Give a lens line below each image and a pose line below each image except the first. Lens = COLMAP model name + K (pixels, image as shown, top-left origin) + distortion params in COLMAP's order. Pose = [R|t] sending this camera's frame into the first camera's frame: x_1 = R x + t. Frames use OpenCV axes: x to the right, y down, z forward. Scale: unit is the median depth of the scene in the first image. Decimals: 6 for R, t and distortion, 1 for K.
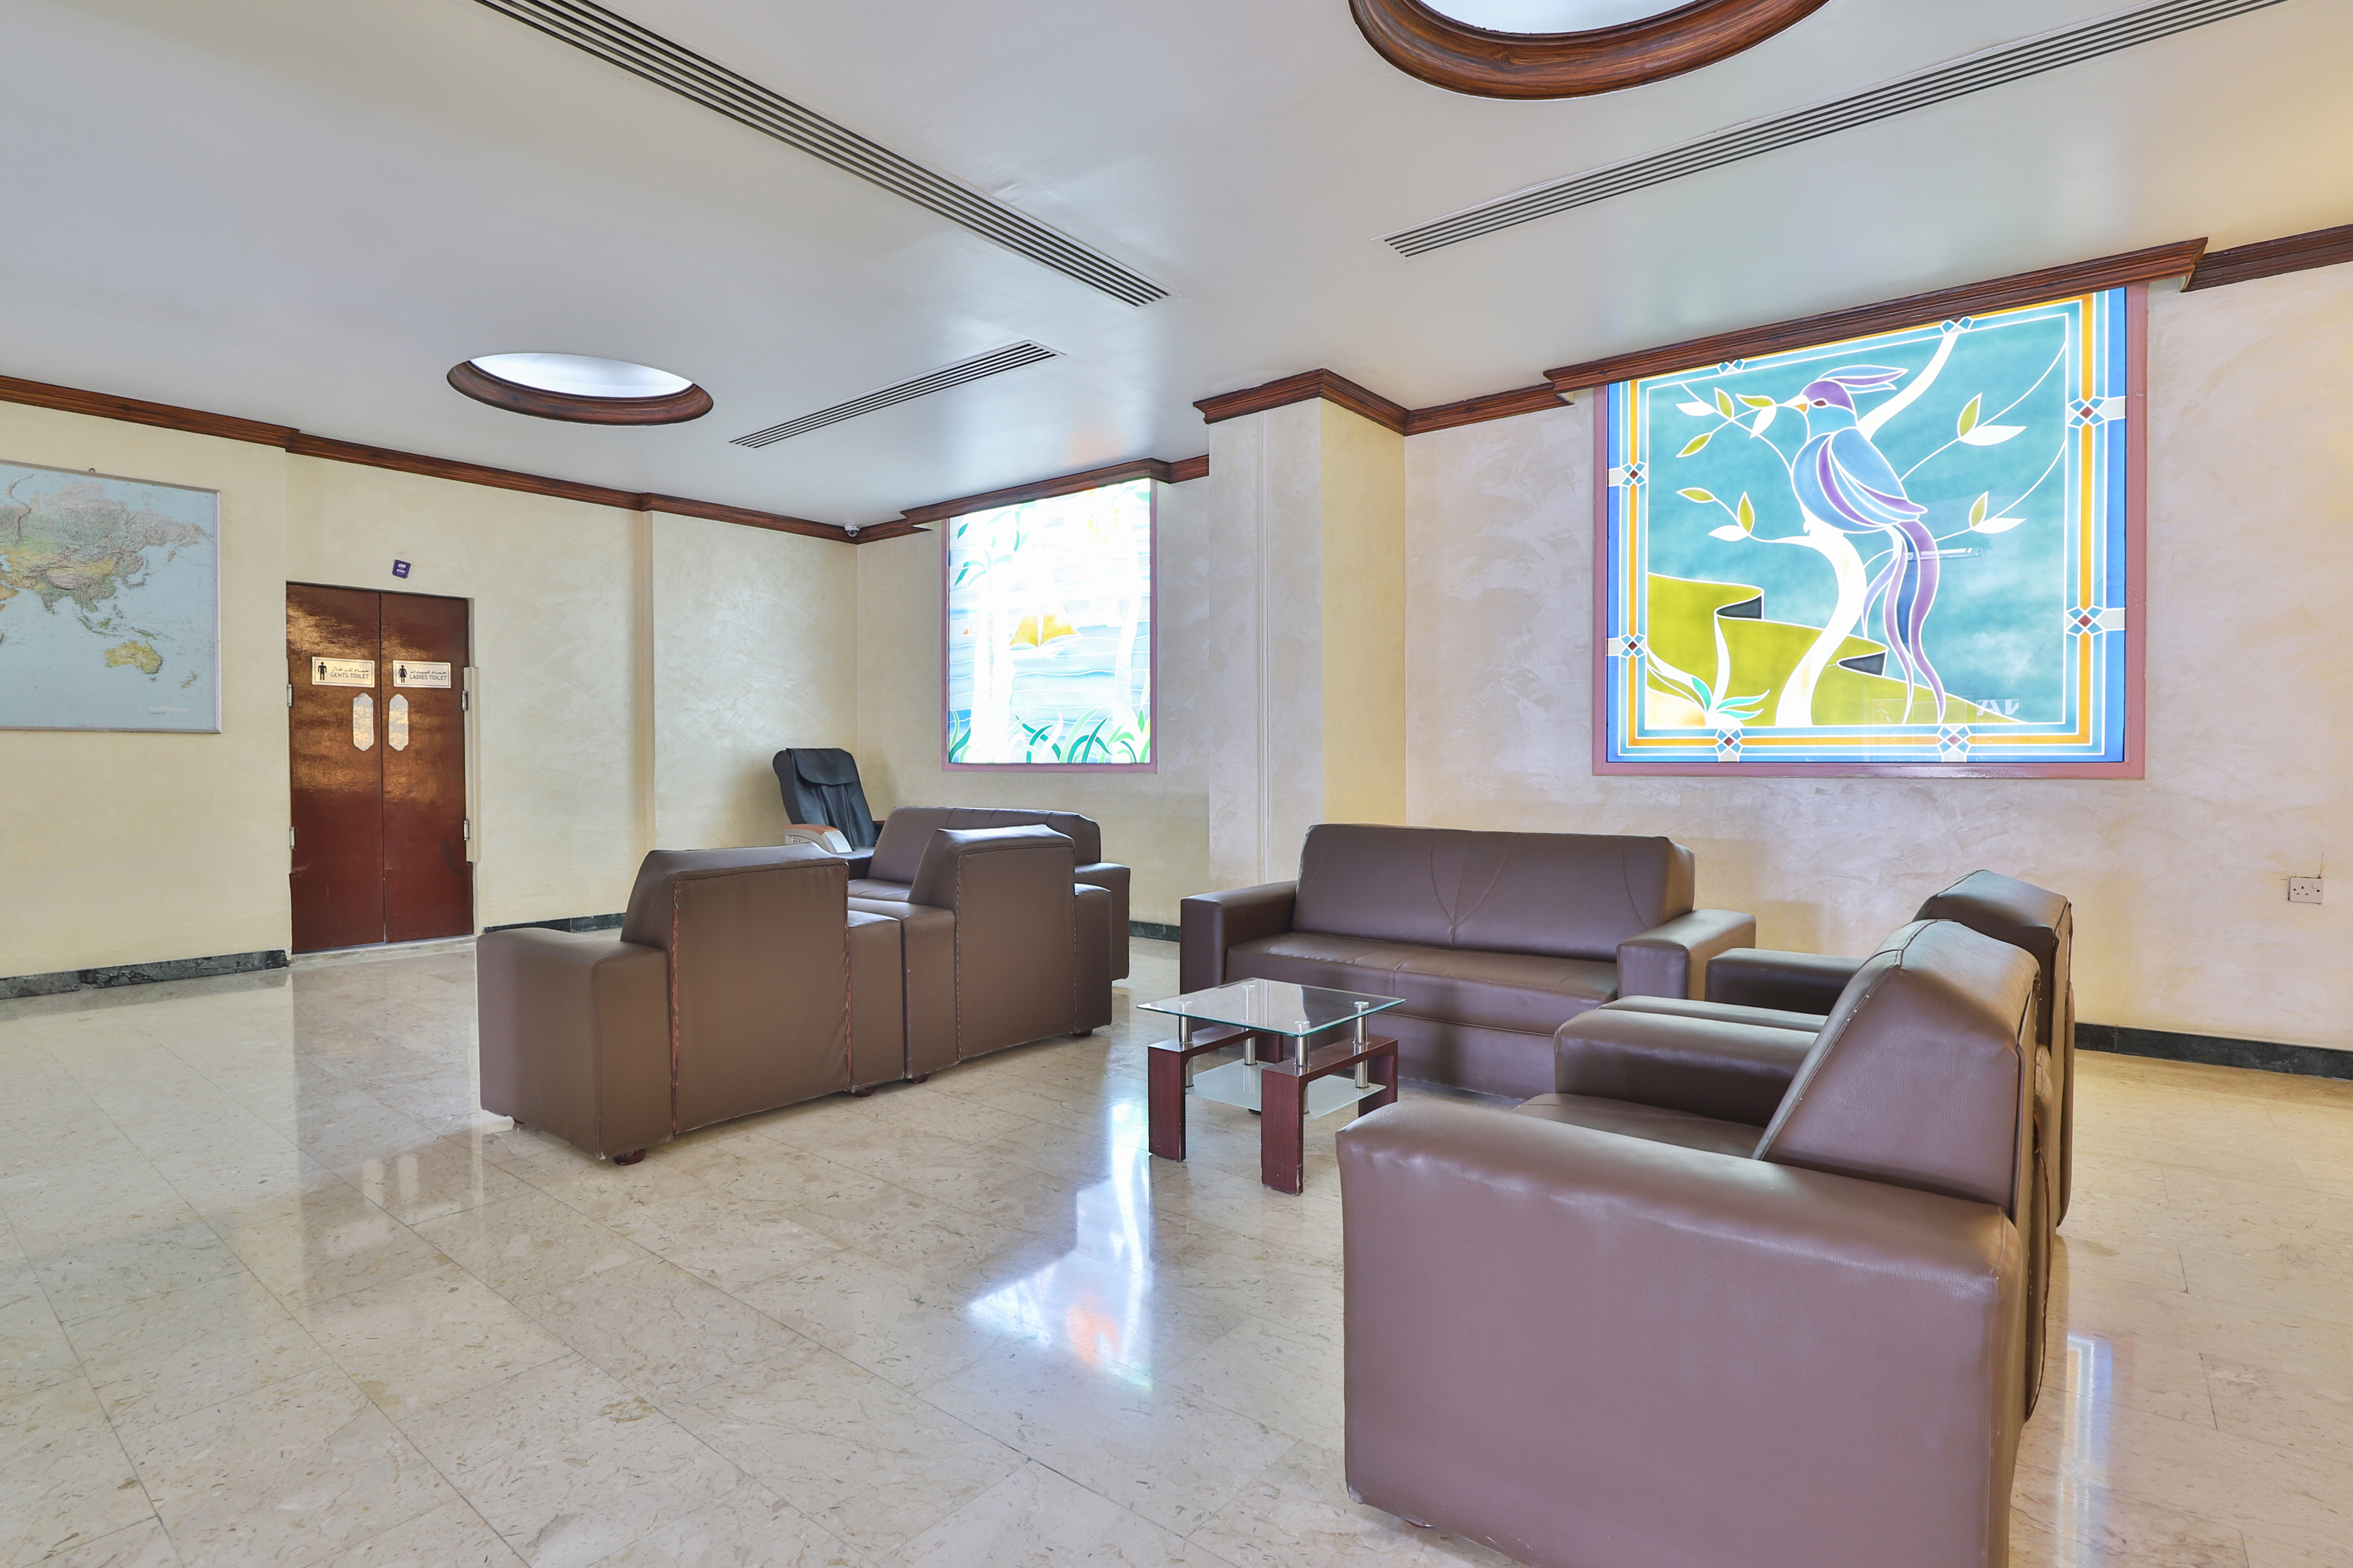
lens RADIAL K [[1145.2, 0, 1193.0], [0, 1145.2, 776.4], [0, 0, 1]] dist [-0.036955, 0.006702]
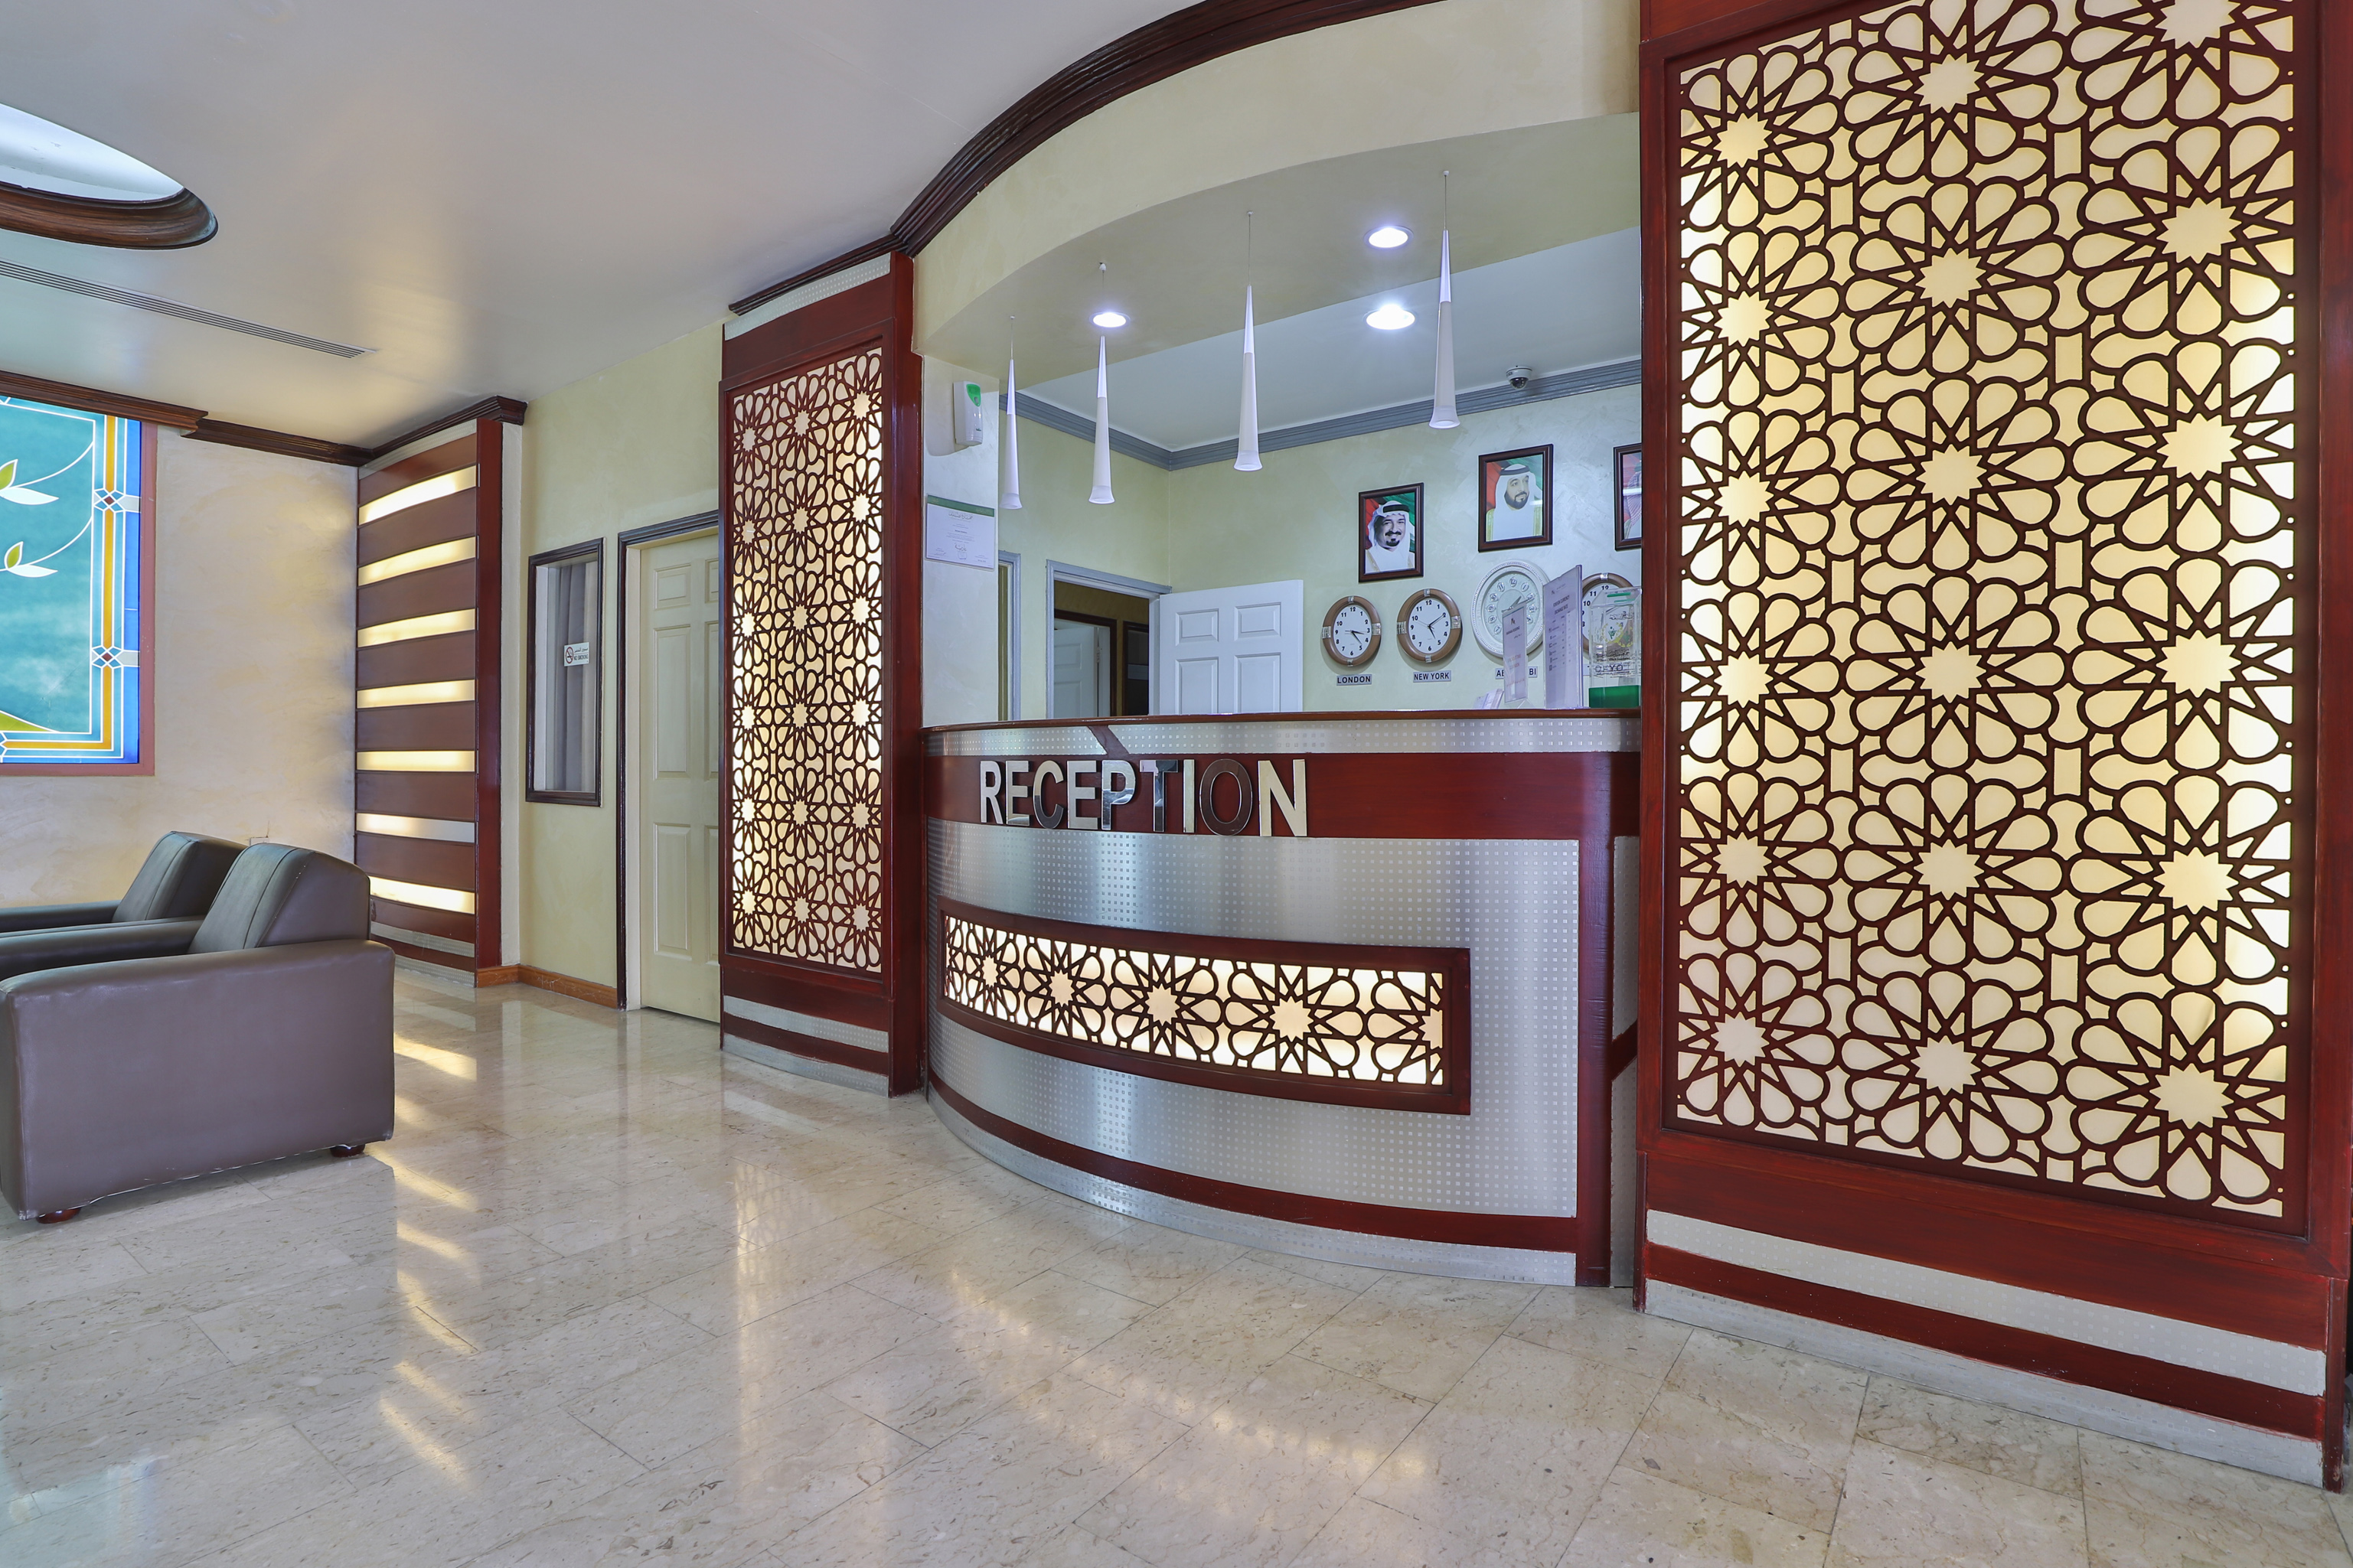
lens RADIAL K [[1145.2, 0, 1193.2], [0, 1145.2, 778.1], [0, 0, 1]] dist [-0.036955, 0.006702]
pose [[-0.040333, -0.009071, 0.999145, -0.483010], [0.007207, 0.999930, 0.009369, 0.001430], [-0.999160, 0.007579, -0.040265, -0.195112]]
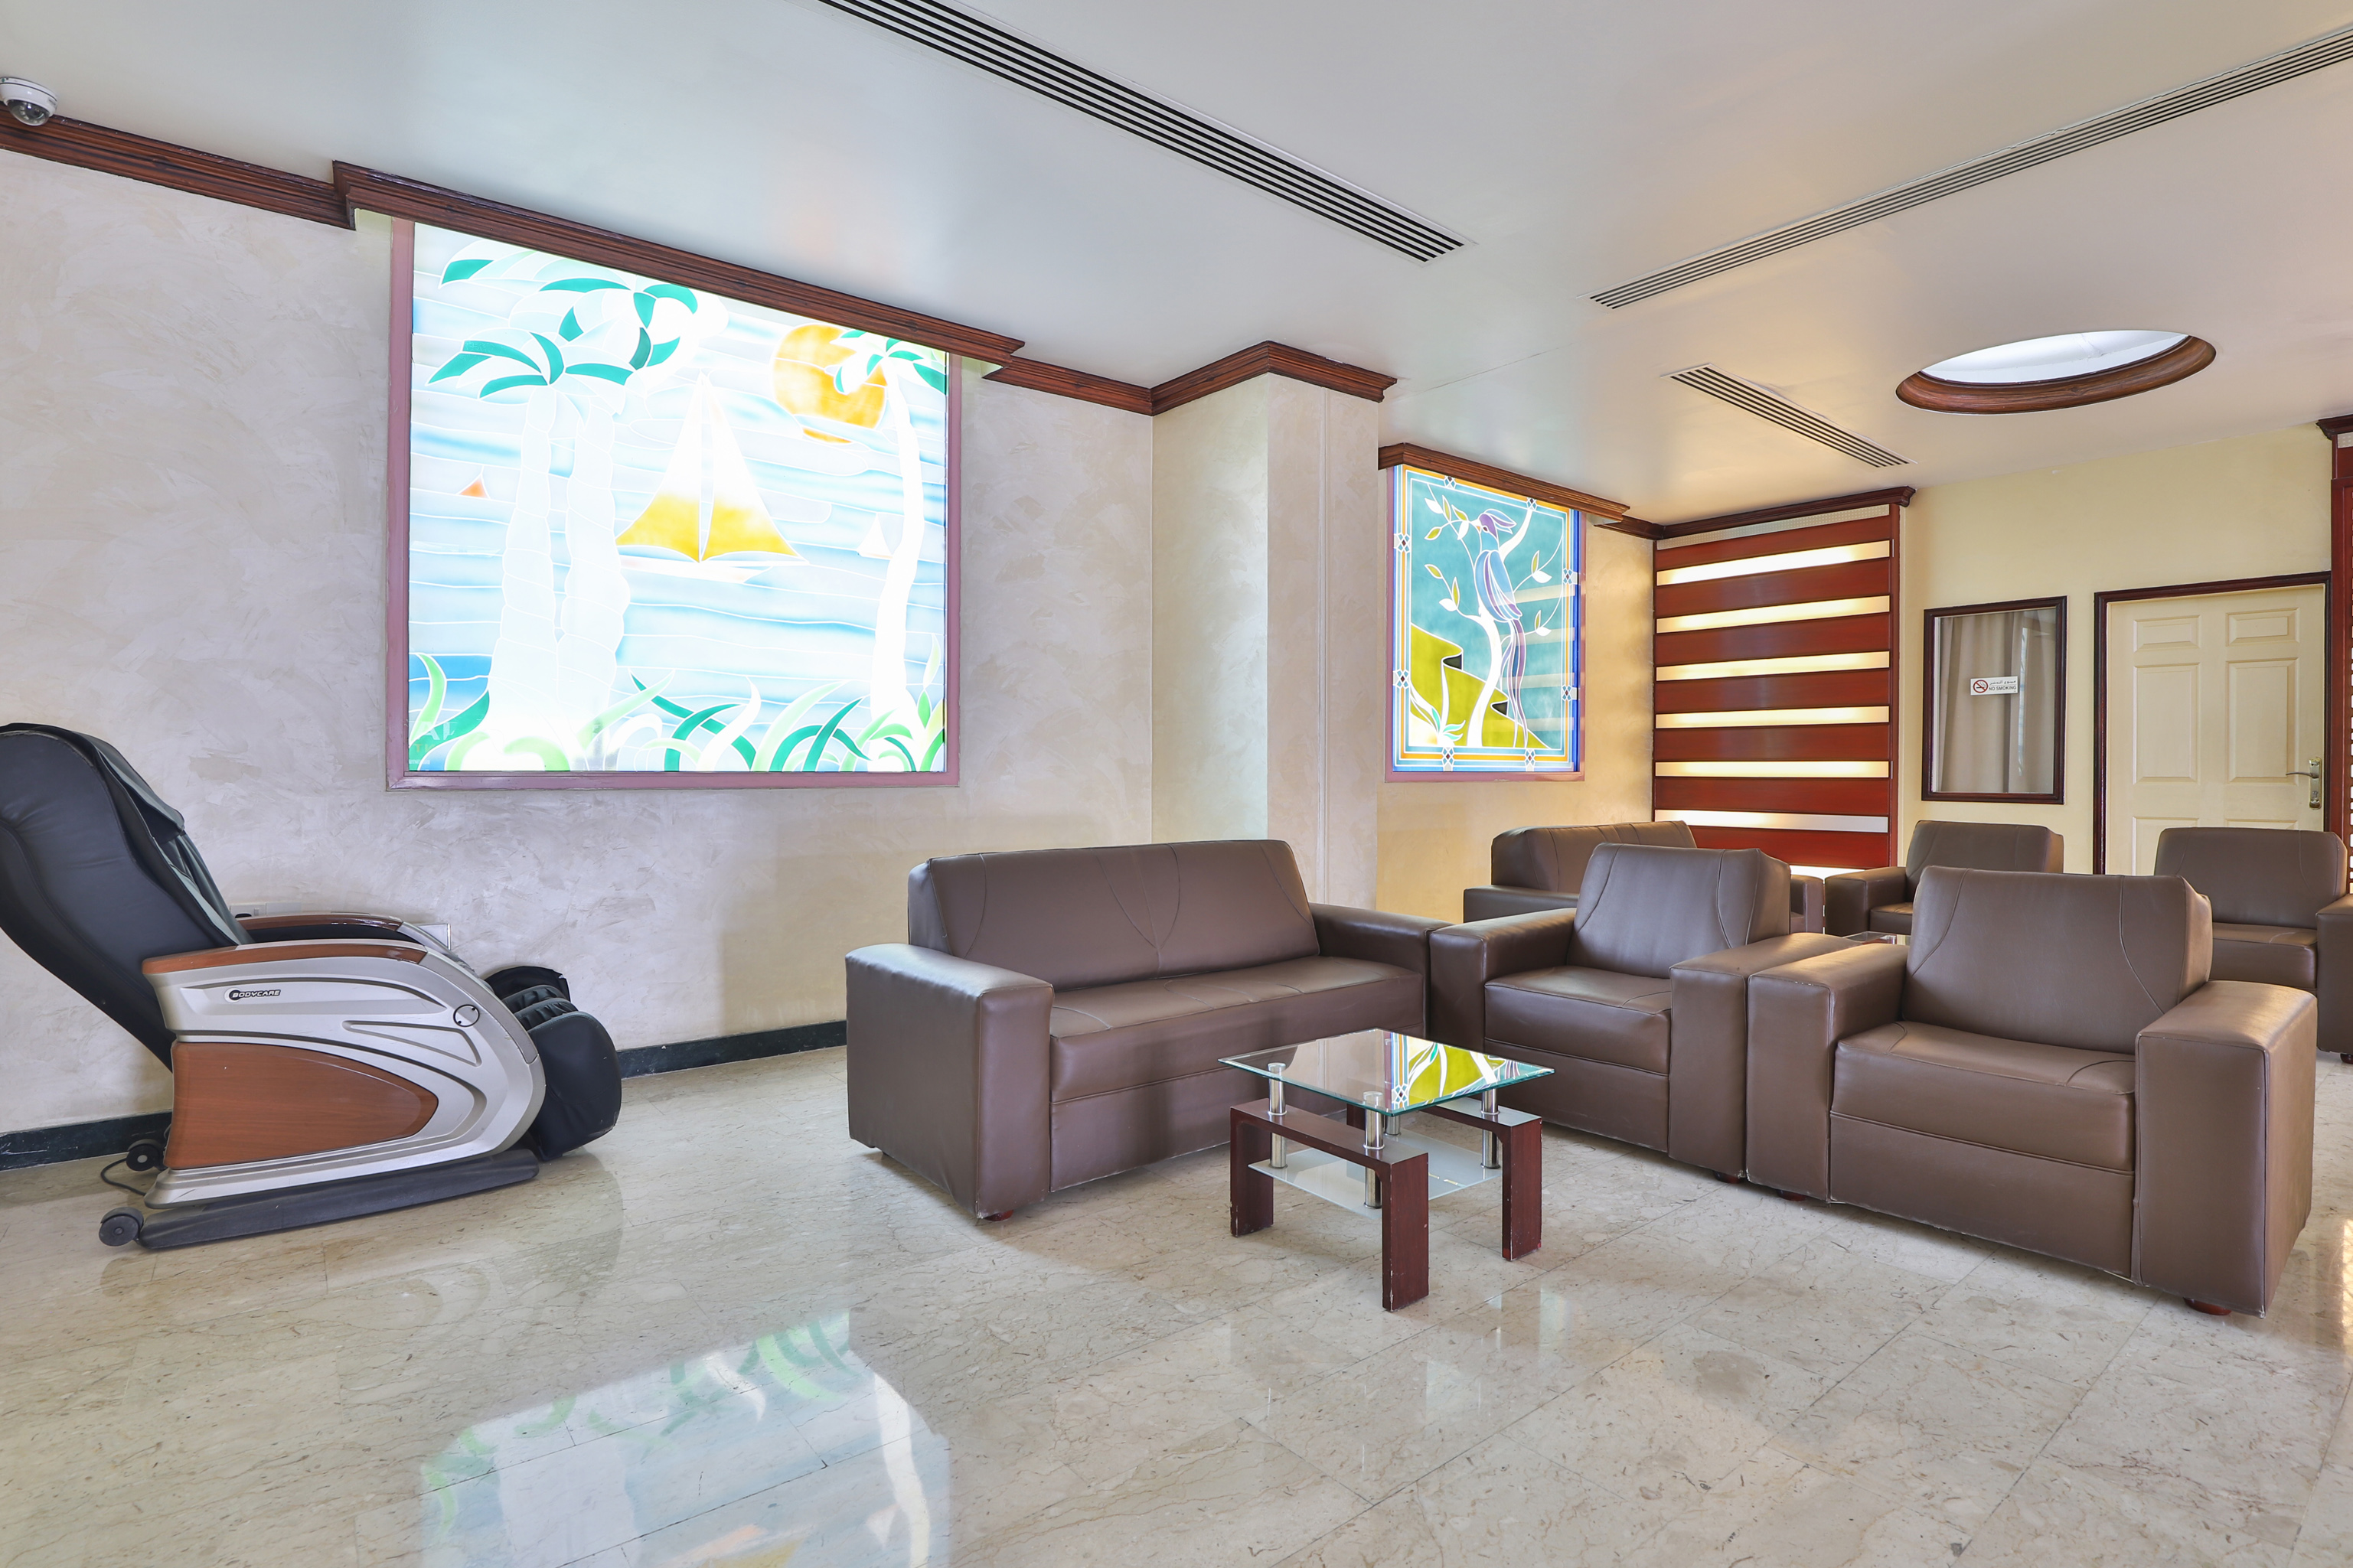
lens RADIAL K [[1145.2, 0, 1190.0], [0, 1145.2, 776.5], [0, 0, 1]] dist [-0.036955, 0.006702]
pose [[0.226365, -0.003536, 0.974036, -0.939368], [0.010233, 0.999947, 0.001252, -0.011624], [-0.973989, 0.009684, 0.226390, 0.989747]]
